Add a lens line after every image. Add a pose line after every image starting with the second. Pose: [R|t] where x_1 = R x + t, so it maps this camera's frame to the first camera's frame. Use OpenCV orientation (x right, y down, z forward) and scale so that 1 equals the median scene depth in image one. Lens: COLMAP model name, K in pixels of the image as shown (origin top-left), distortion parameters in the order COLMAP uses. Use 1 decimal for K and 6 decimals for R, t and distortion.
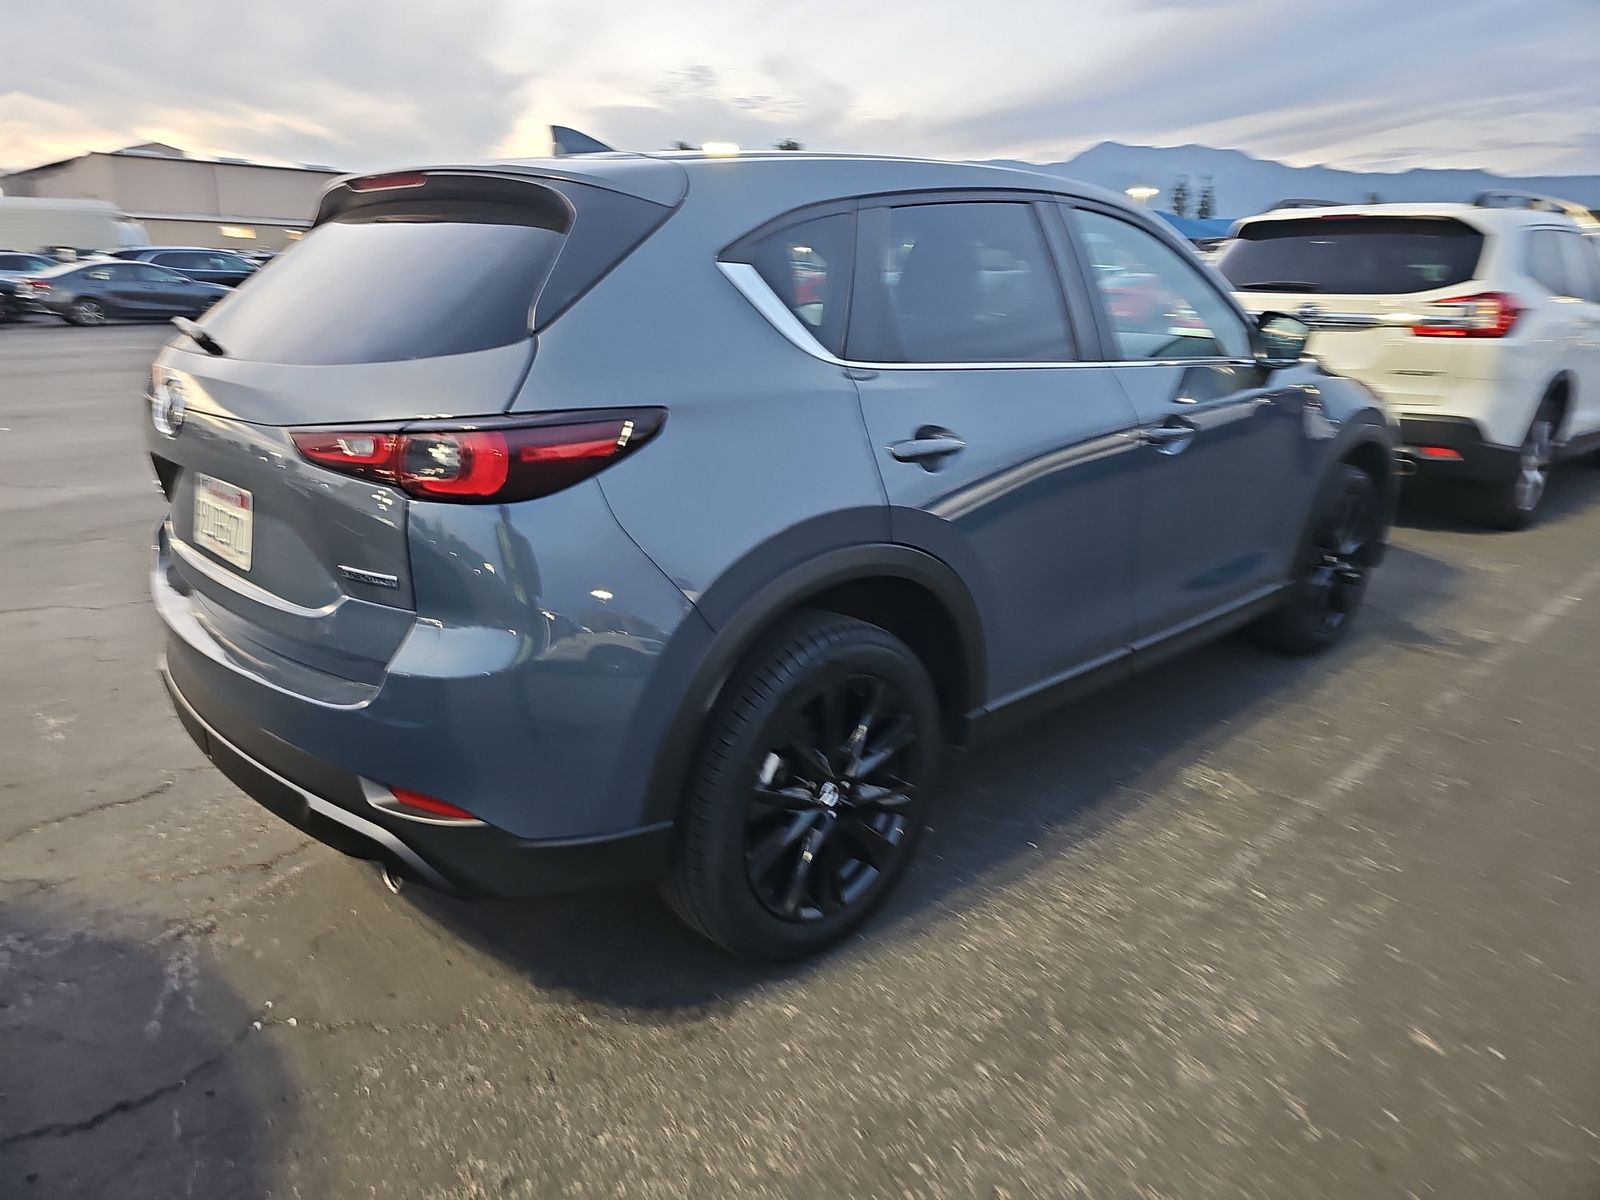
lens RADIAL K [[1066.2, 0, 785.2], [0, 1066.2, 601.1], [0, 0, 1]] dist [0.071679, -0.107486]
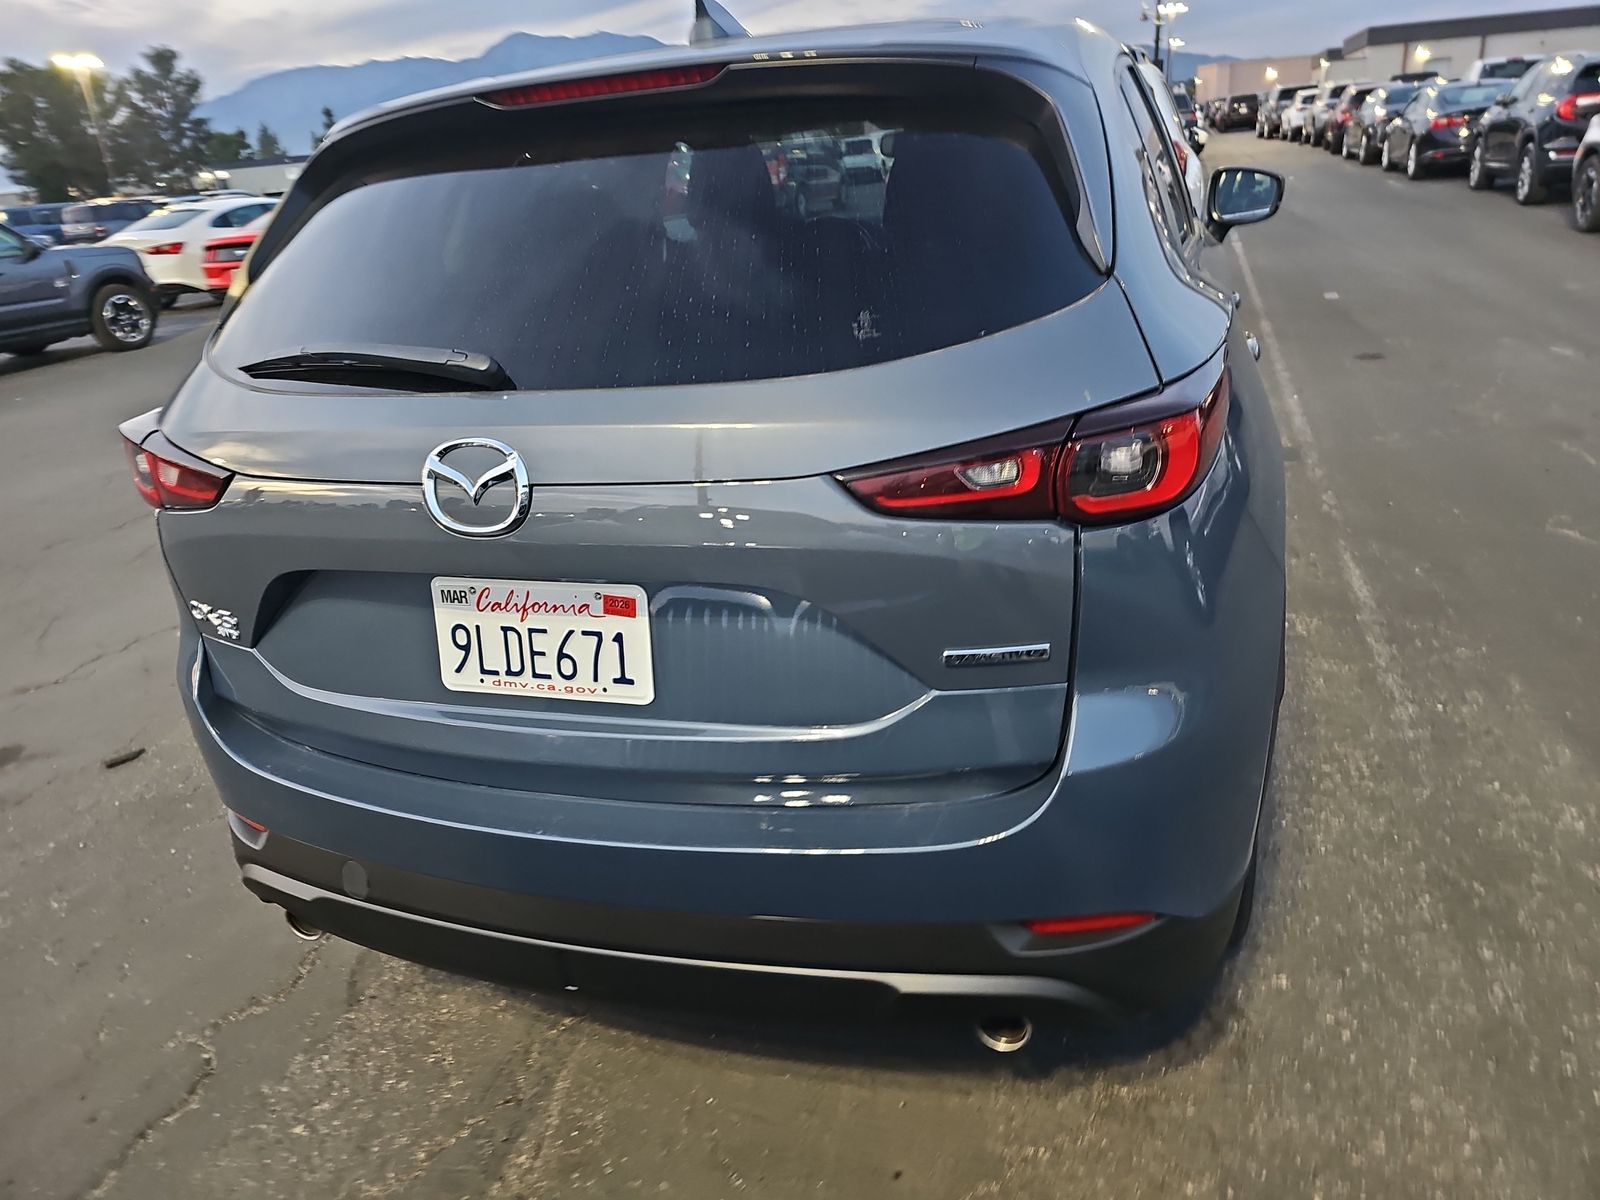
lens RADIAL K [[1066.2, 0, 785.2], [0, 1066.2, 601.1], [0, 0, 1]] dist [0.071679, -0.107486]
pose [[0.867308, -0.266209, 0.420606, -0.671577], [0.231831, 0.963767, 0.131939, -0.154390], [-0.440489, -0.016922, 0.897598, 0.364975]]
